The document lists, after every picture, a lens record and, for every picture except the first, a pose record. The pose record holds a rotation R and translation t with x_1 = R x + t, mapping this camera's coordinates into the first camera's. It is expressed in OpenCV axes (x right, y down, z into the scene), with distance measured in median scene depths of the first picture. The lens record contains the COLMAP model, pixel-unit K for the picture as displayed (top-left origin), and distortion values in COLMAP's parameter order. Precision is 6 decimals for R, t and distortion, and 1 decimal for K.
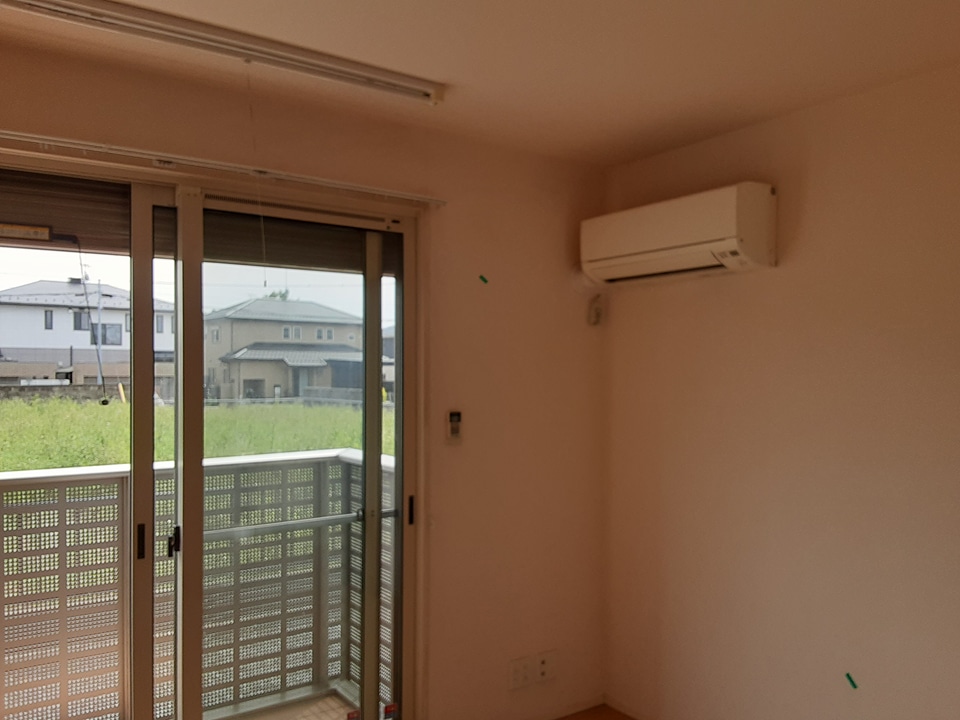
lens RADIAL K [[788.9, 0, 481.1], [0, 788.9, 384.4], [0, 0, 1]] dist [0.130968, -0.213994]
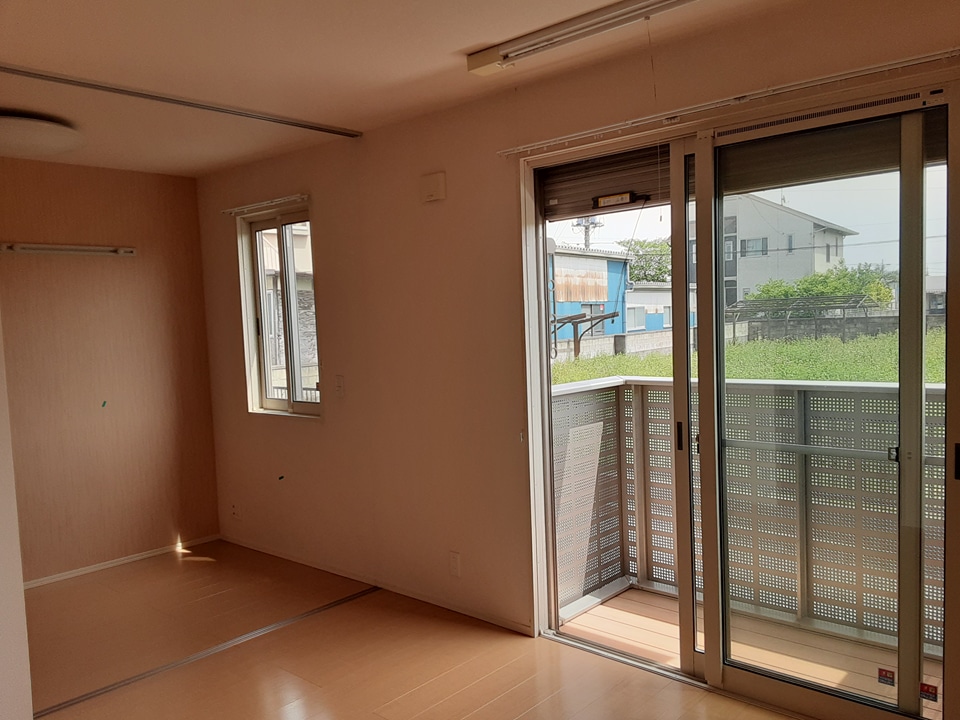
lens RADIAL K [[784.4, 0, 506.2], [0, 784.4, 369.9], [0, 0, 1]] dist [0.140243, -0.214977]
pose [[0.237954, 0.063120, -0.969223, 0.107831], [0.030090, 0.996928, 0.072312, -0.000646], [0.970810, -0.046371, 0.235324, 0.074622]]
